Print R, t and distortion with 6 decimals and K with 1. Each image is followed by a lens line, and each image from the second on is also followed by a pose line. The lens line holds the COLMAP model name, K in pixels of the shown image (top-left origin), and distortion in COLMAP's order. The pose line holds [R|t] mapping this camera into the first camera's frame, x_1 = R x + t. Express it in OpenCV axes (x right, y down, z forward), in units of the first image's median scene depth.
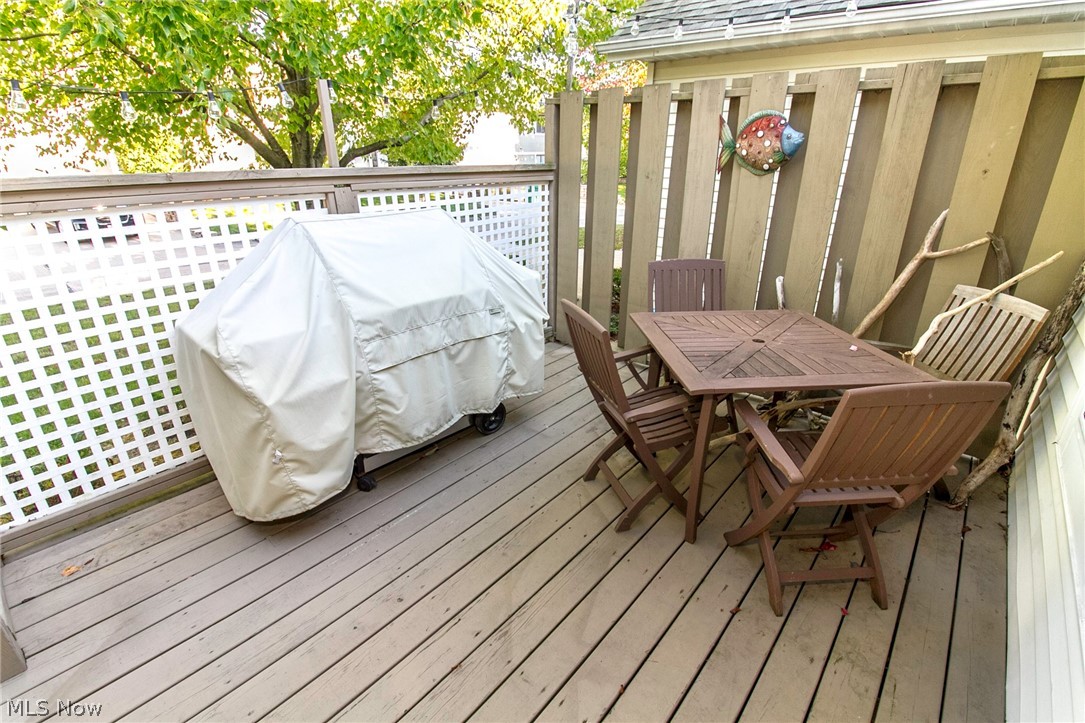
lens RADIAL K [[505.7, 0, 545.0], [0, 505.7, 360.1], [0, 0, 1]] dist [-0.003864, -0.000340]
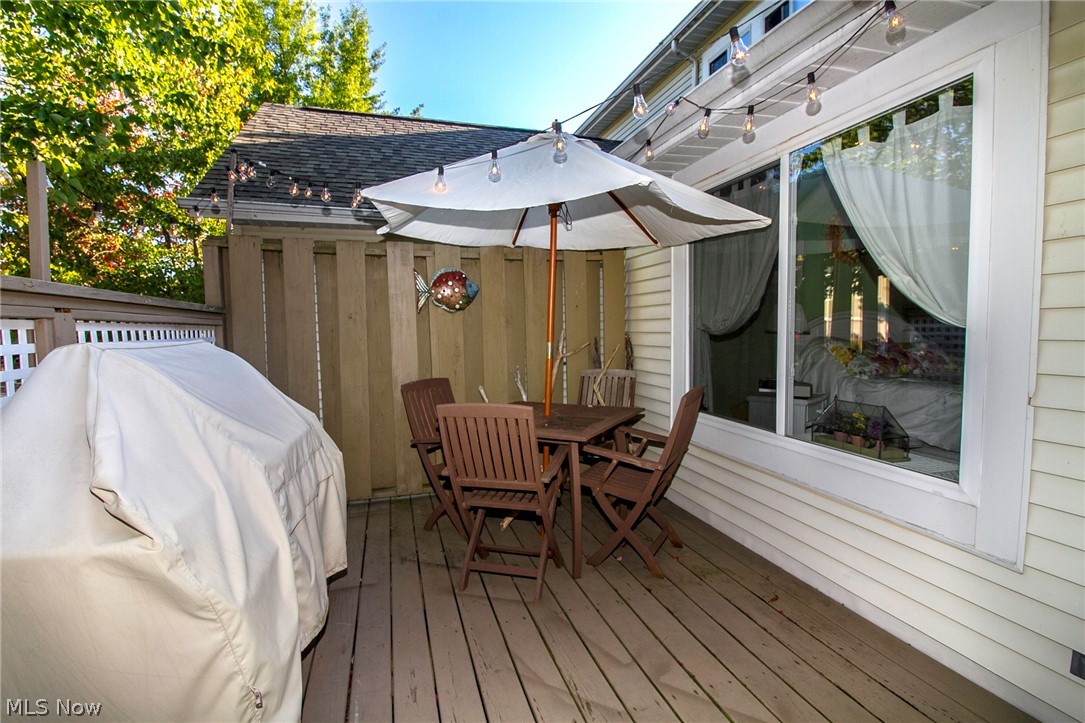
lens RADIAL K [[505.7, 0, 541.4], [0, 505.7, 358.8], [0, 0, 1]] dist [-0.003864, -0.000340]
pose [[0.543020, -0.059147, 0.837634, -0.572776], [0.331598, 0.931550, -0.149189, 0.016761], [-0.771474, 0.358770, 0.525464, 0.184886]]
